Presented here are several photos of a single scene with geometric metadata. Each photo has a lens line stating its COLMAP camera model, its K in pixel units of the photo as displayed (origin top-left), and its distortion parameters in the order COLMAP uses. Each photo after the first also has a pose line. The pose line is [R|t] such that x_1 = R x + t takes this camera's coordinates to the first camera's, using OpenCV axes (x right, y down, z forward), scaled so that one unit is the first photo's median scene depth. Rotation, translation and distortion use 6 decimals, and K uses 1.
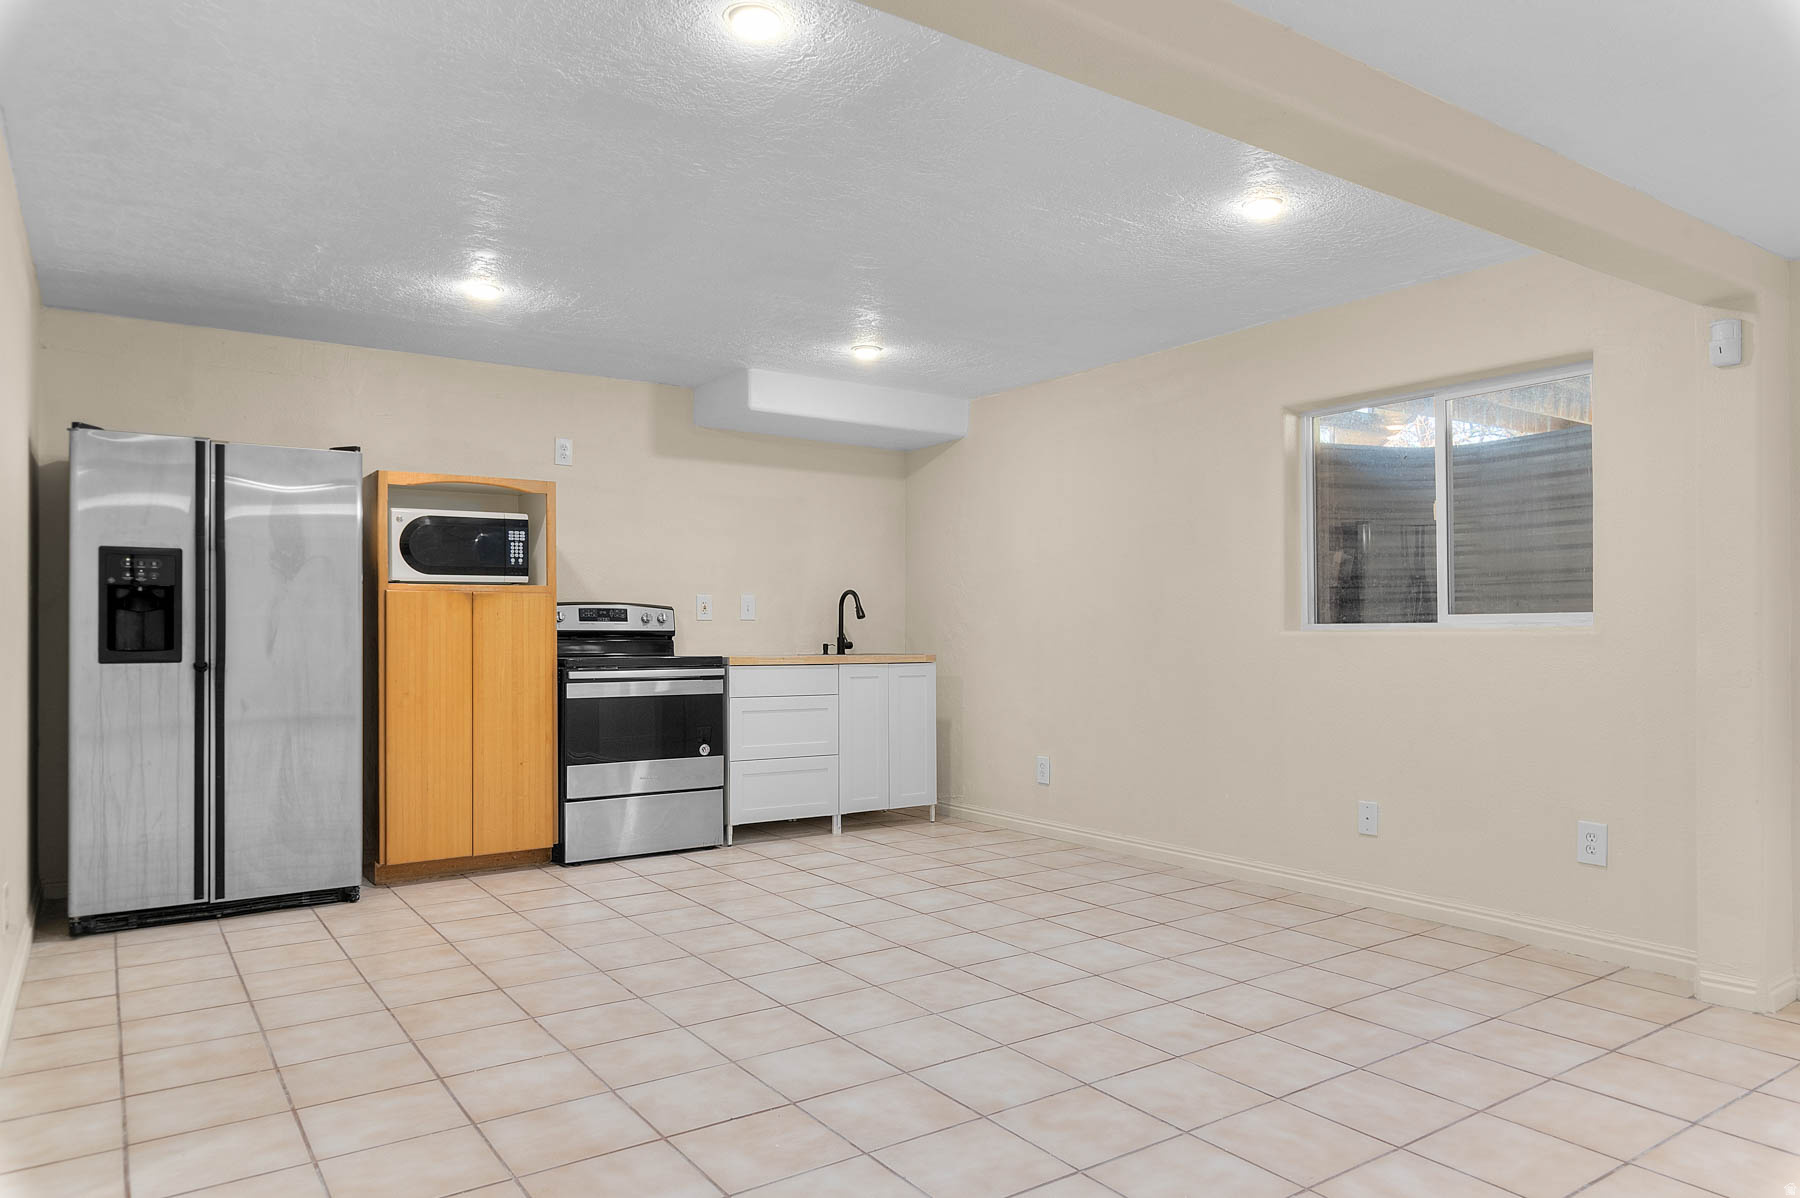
lens RADIAL K [[1177.6, 0, 901.1], [0, 1177.6, 607.4], [0, 0, 1]] dist [0.022685, 0.001613]
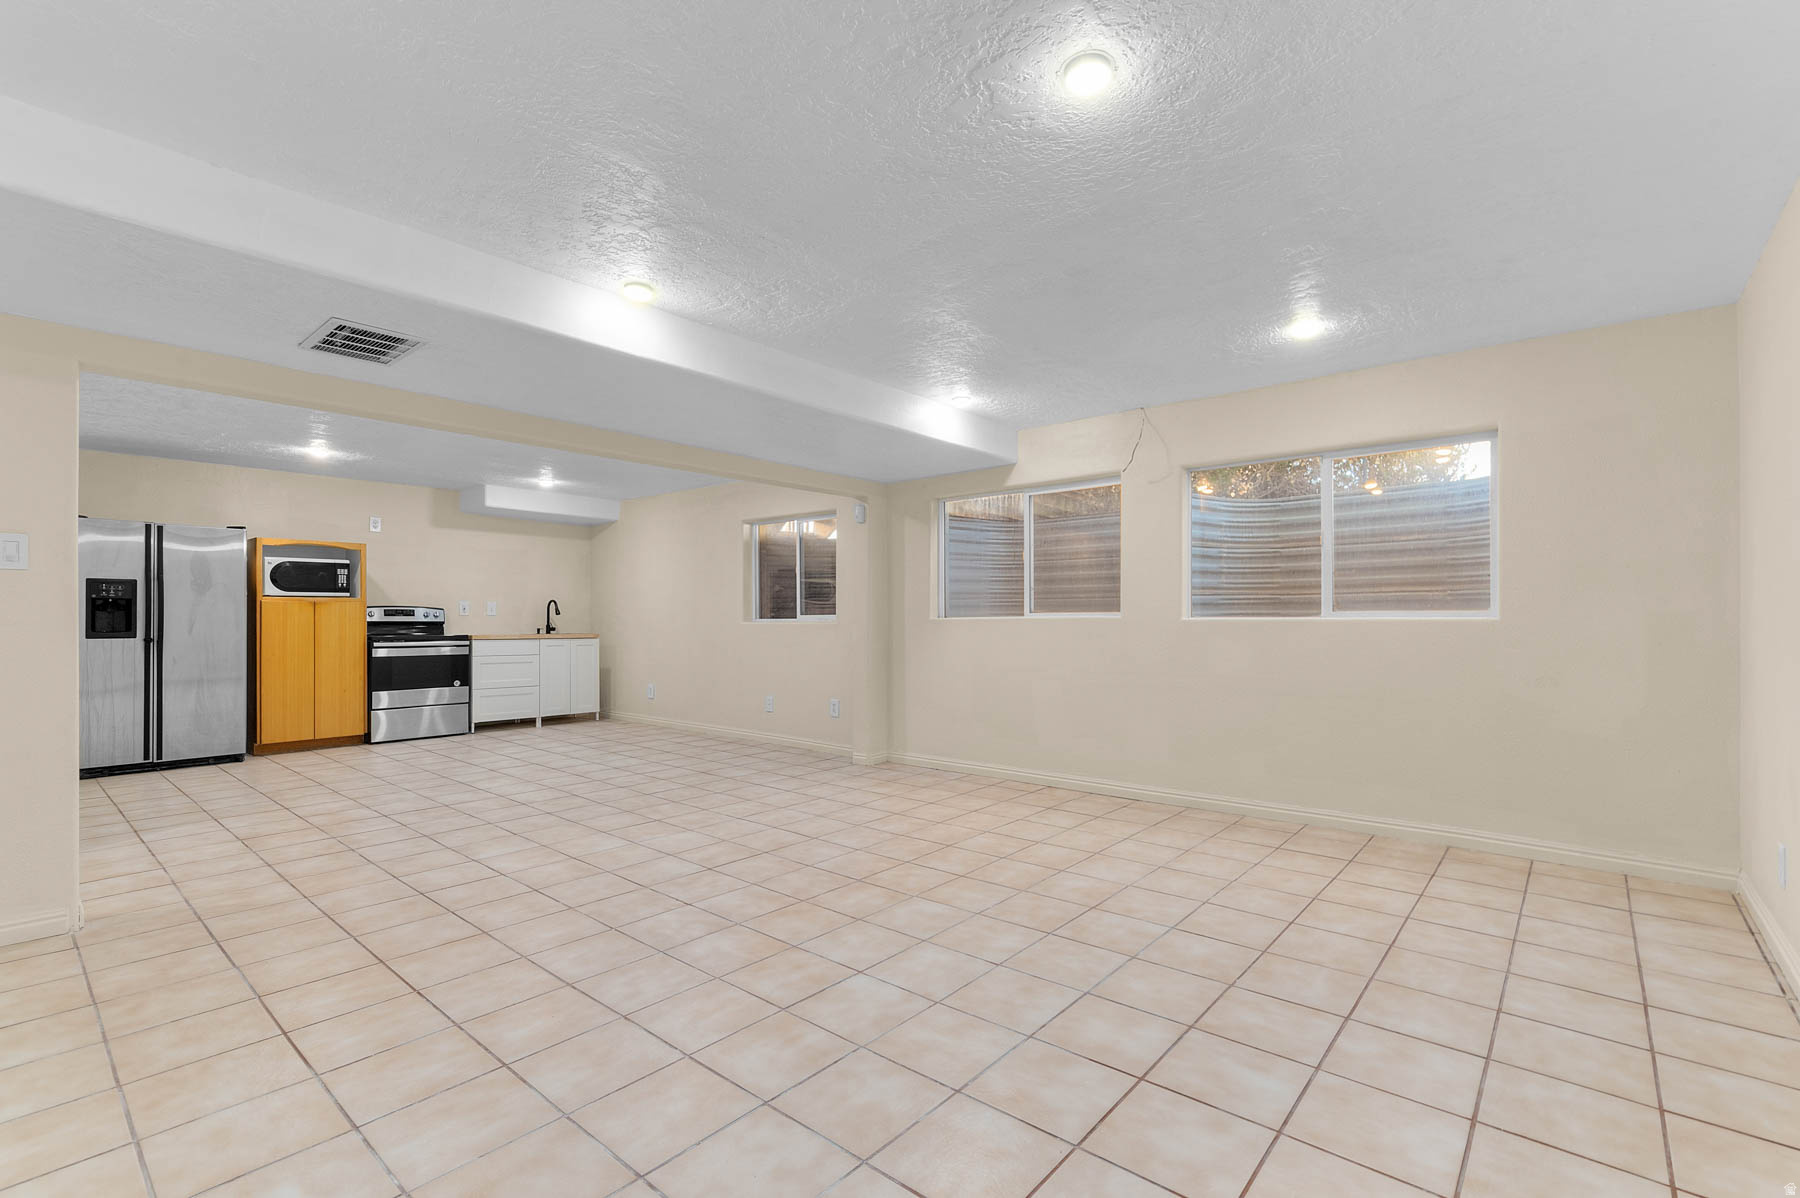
lens RADIAL K [[795.7, 0, 900.4], [0, 795.7, 607.7], [0, 0, 1]] dist [0.016223, -0.002203]
pose [[0.967411, 0.005552, 0.253151, 0.221149], [-0.006845, 0.999968, 0.004226, -0.014367], [-0.253119, -0.005821, 0.967418, -0.486080]]
